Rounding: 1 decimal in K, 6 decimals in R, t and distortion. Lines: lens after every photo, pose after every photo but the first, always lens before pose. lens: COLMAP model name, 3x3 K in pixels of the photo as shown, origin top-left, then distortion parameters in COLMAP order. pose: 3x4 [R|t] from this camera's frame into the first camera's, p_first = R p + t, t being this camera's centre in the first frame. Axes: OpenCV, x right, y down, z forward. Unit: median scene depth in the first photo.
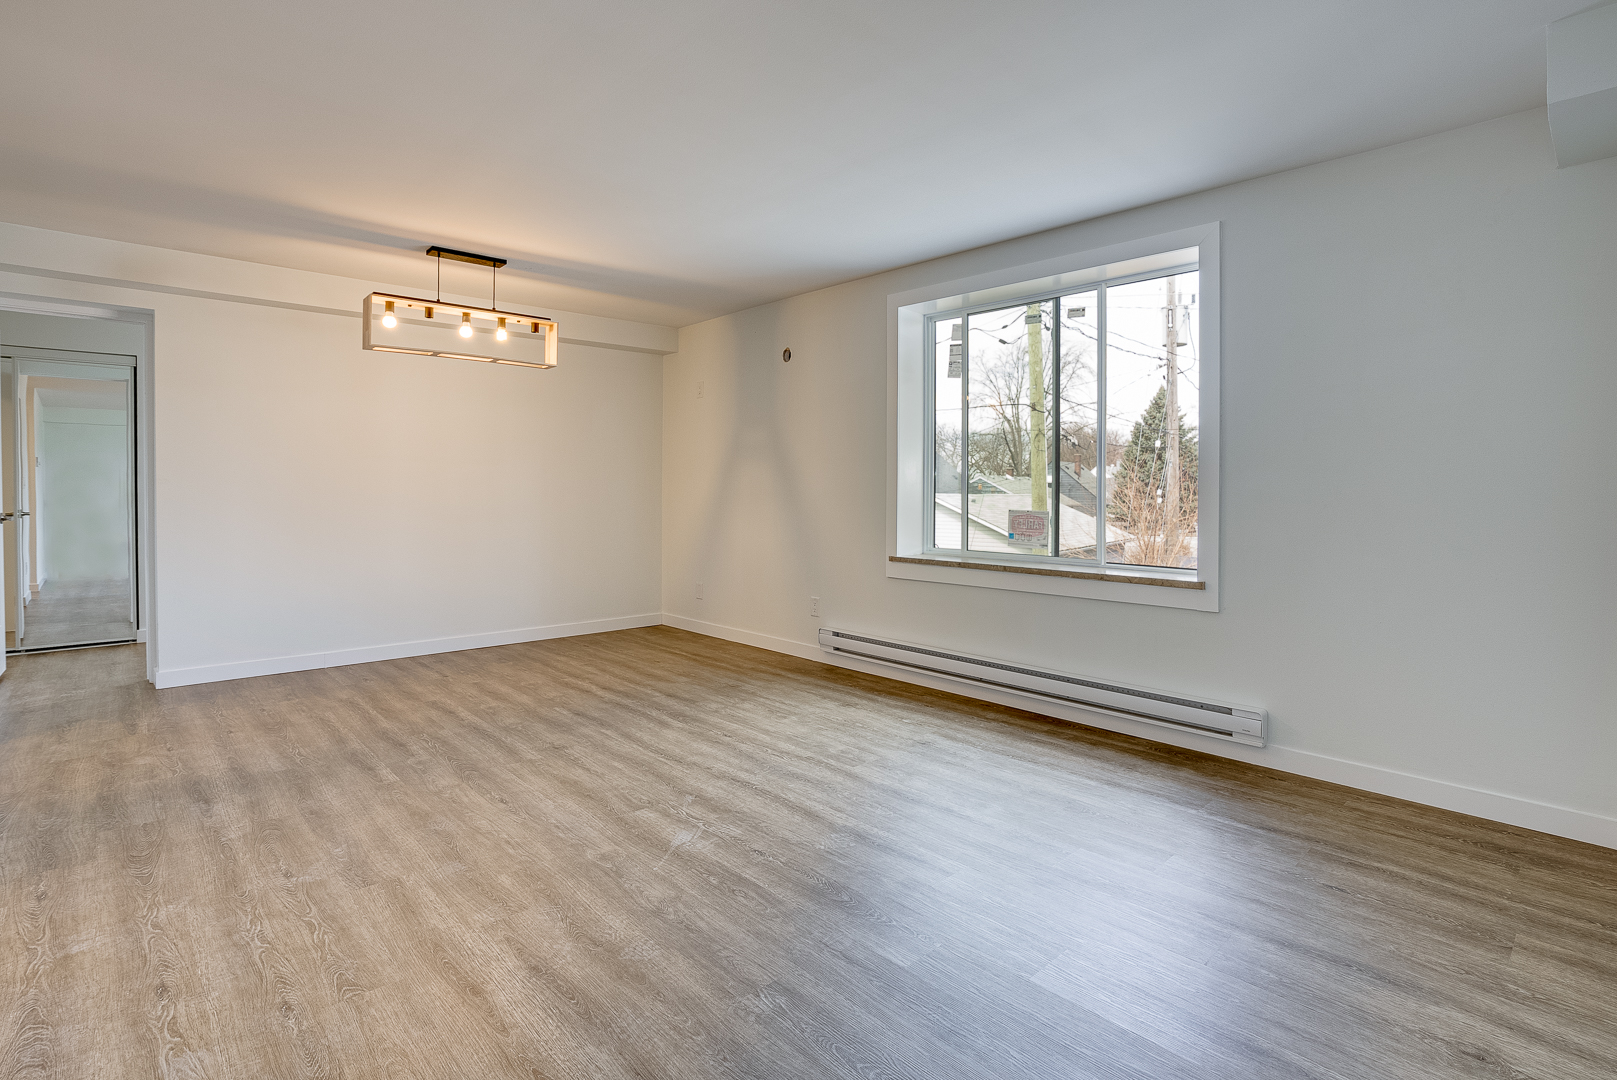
lens RADIAL K [[780.1, 0, 898.8], [0, 780.1, 501.7], [0, 0, 1]] dist [-0.019203, 0.003937]
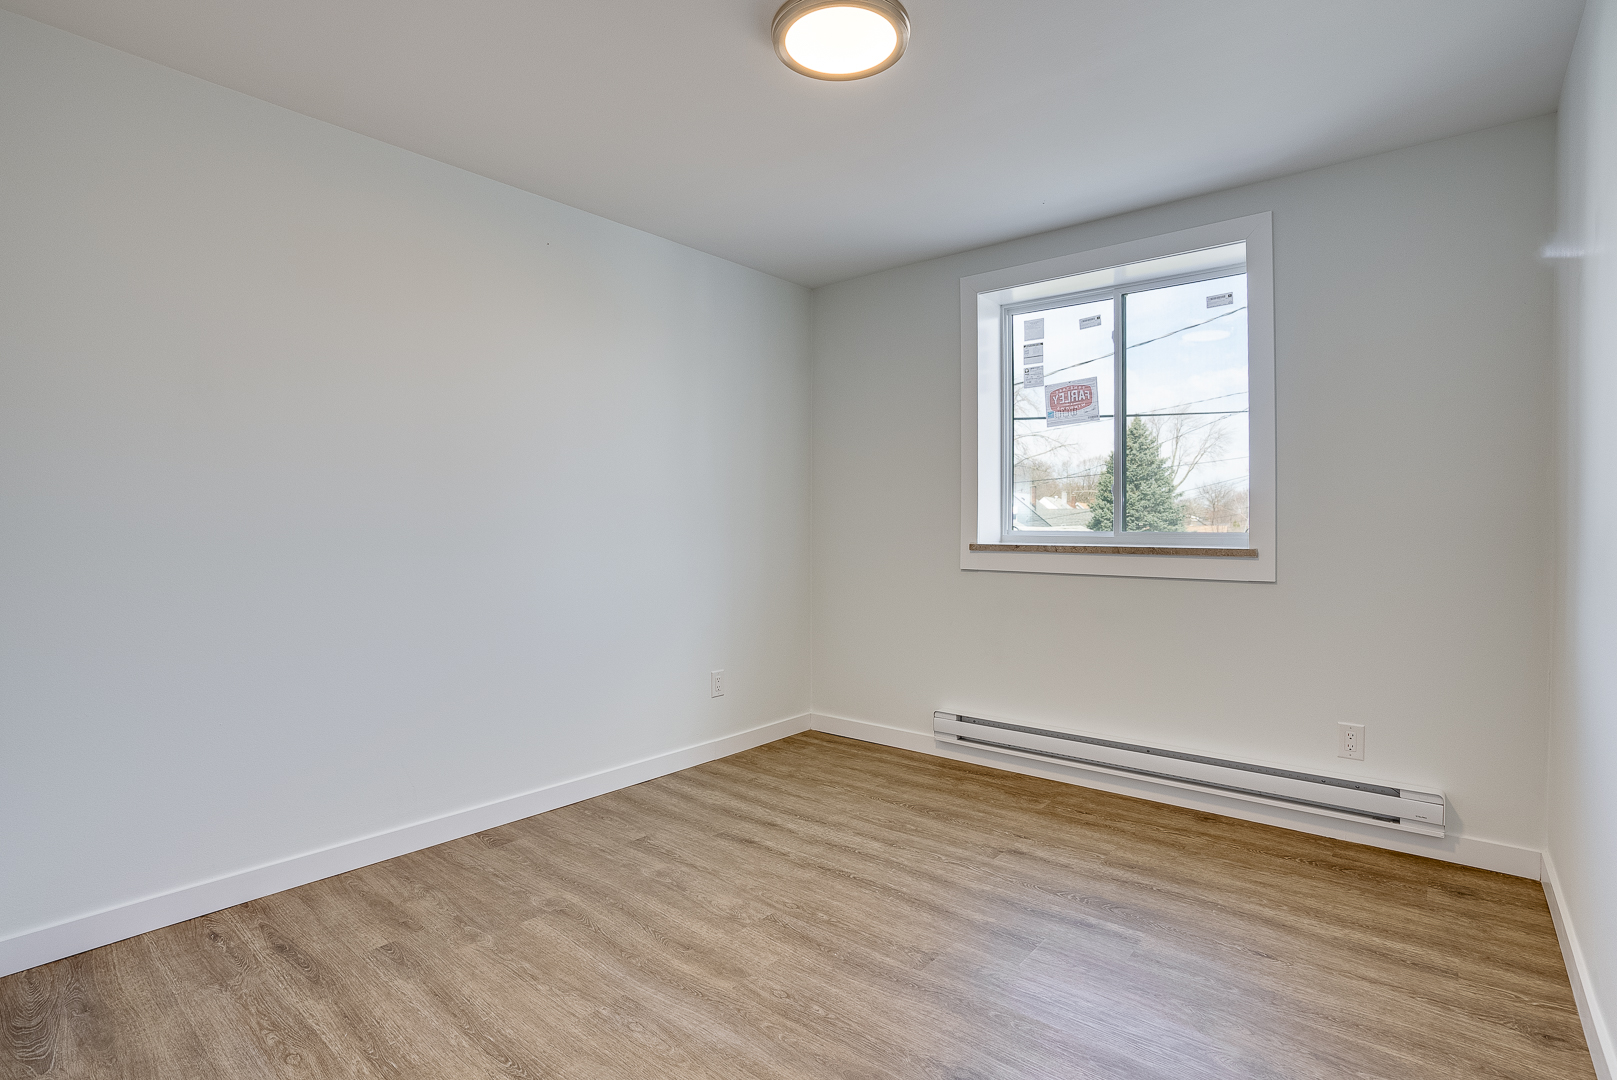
lens RADIAL K [[780.1, 0, 803.3], [0, 780.1, 526.4], [0, 0, 1]] dist [-0.019203, 0.003937]
pose [[0.997177, -0.008200, 0.074633, -0.228886], [0.009285, 0.999856, -0.014203, -0.003223], [-0.074506, 0.014856, 0.997110, 0.216573]]
